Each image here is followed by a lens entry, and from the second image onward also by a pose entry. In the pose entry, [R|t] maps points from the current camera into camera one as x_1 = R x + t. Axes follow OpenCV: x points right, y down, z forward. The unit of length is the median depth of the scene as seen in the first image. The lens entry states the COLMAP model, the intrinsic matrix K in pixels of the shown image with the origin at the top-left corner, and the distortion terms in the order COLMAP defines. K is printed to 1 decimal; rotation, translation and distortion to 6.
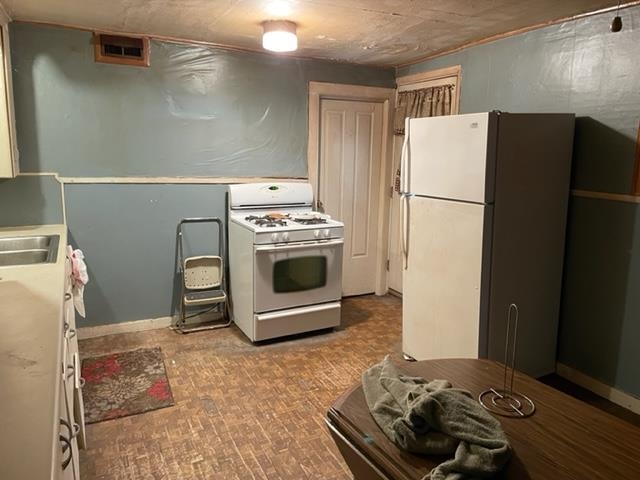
lens RADIAL K [[478.0, 0, 318.3], [0, 478.0, 239.0], [0, 0, 1]] dist [0.072085, -0.109625]
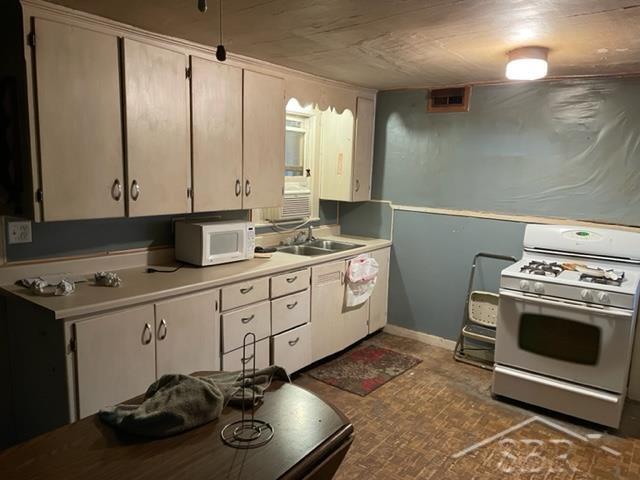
lens RADIAL K [[478.0, 0, 318.3], [0, 478.0, 239.0], [0, 0, 1]] dist [0.072085, -0.109625]
pose [[0.421368, 0.121861, -0.898665, 0.526896], [-0.193408, 0.980209, 0.042233, -0.049666], [0.886026, 0.156014, 0.436598, 0.257891]]
